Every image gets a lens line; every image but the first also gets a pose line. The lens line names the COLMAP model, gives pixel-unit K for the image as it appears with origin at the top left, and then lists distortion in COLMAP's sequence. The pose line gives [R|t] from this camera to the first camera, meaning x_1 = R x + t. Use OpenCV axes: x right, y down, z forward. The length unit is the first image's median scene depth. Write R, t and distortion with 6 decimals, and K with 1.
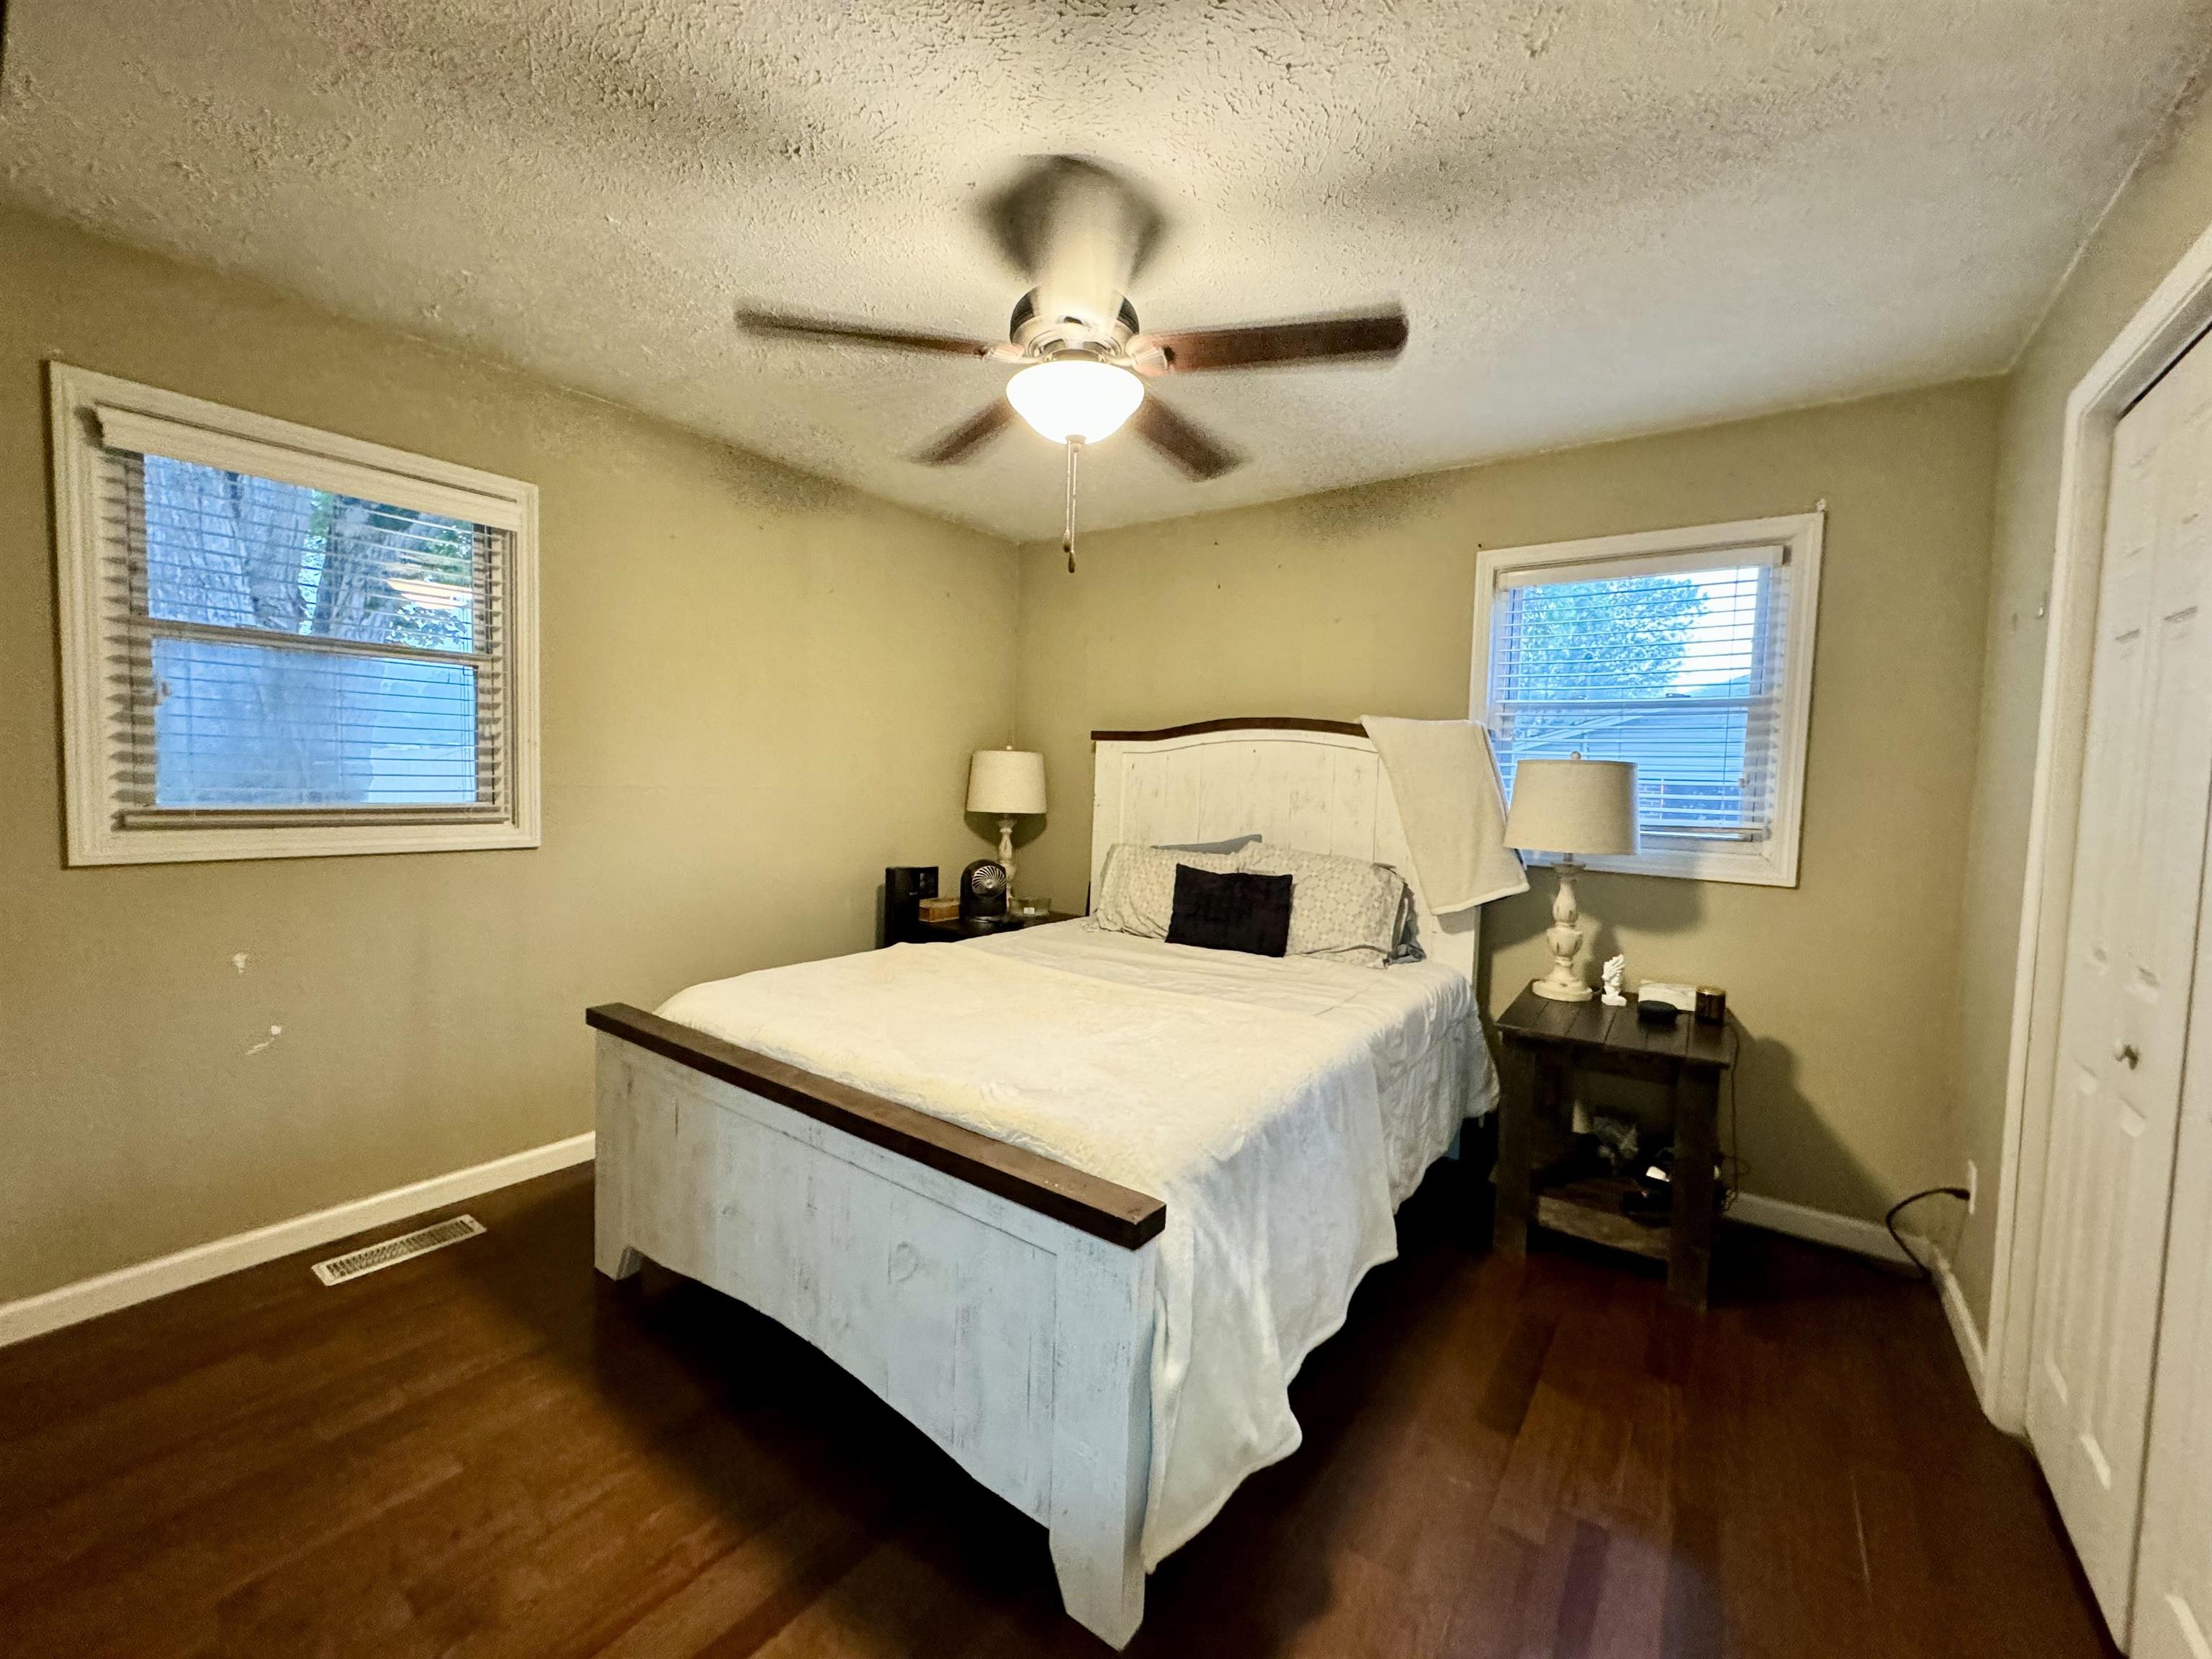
lens RADIAL K [[890.3, 0, 1106.0], [0, 890.3, 829.5], [0, 0, 1]] dist [0.000484, -0.000022]
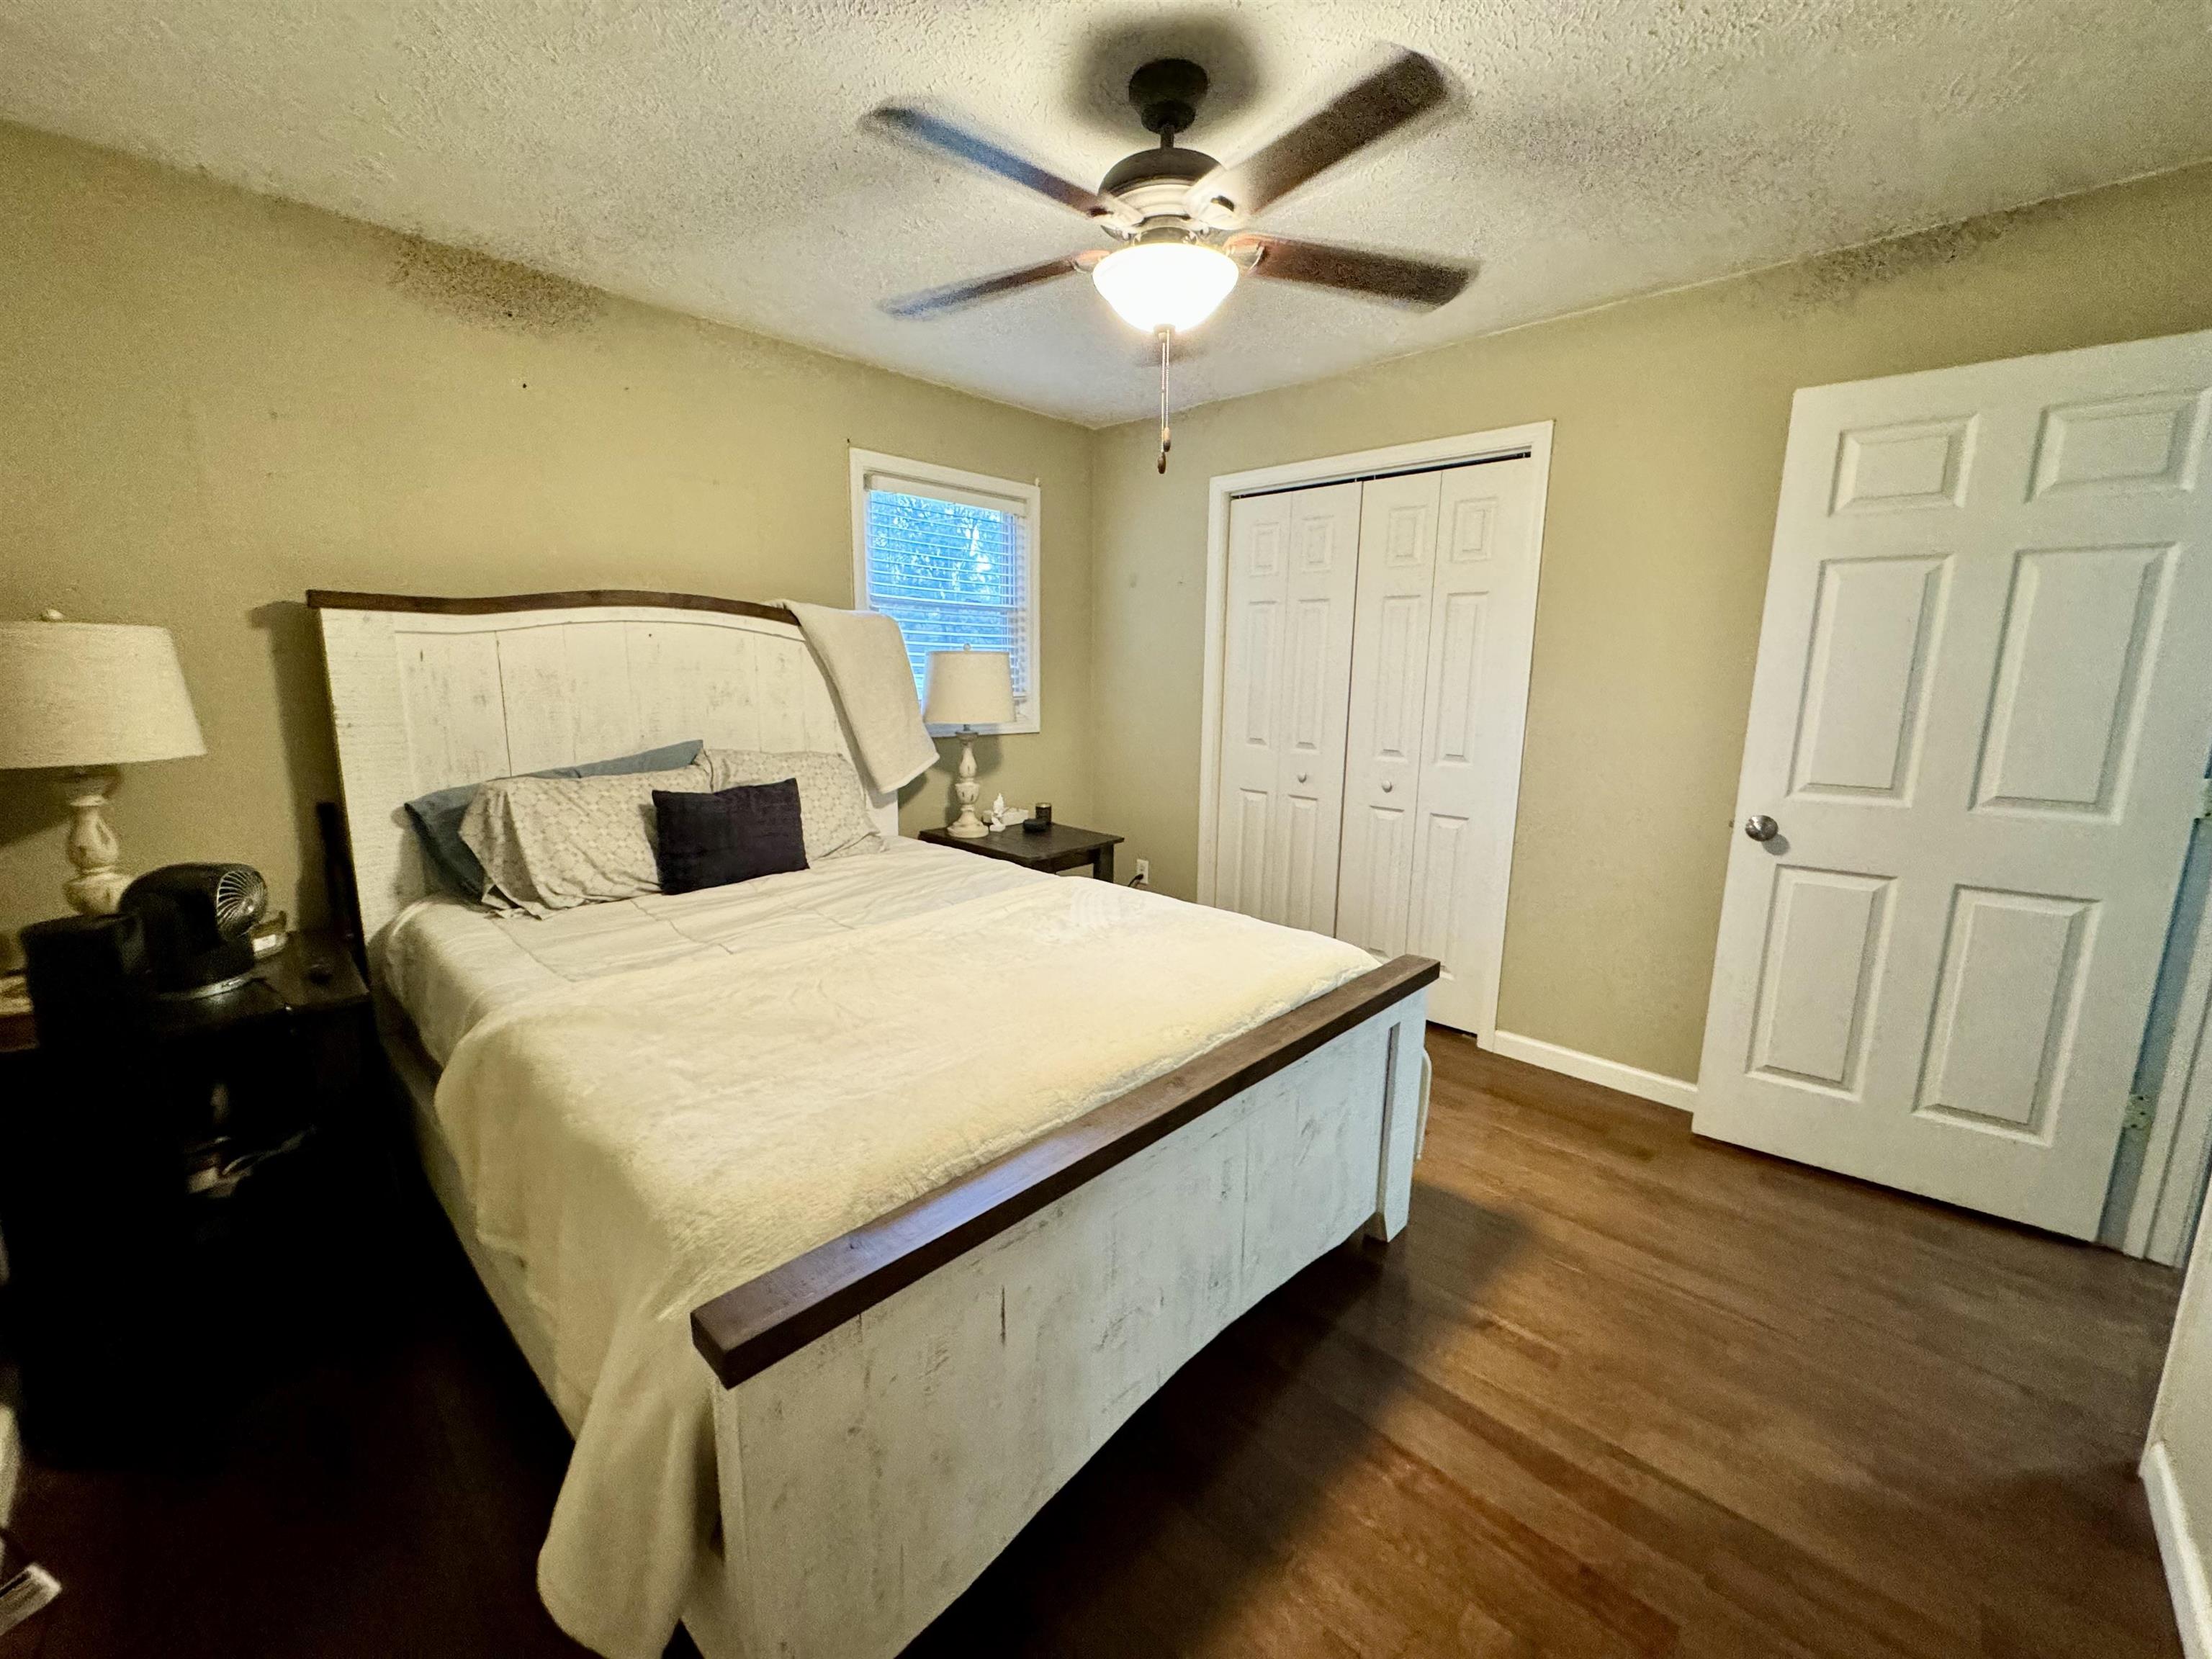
lens RADIAL K [[890.3, 0, 1106.0], [0, 890.3, 829.5], [0, 0, 1]] dist [0.000484, -0.000022]
pose [[0.143946, -0.204325, 0.968262, -0.673547], [0.055794, 0.978571, 0.198206, -0.064614], [-0.988011, 0.025492, 0.152262, 0.578879]]
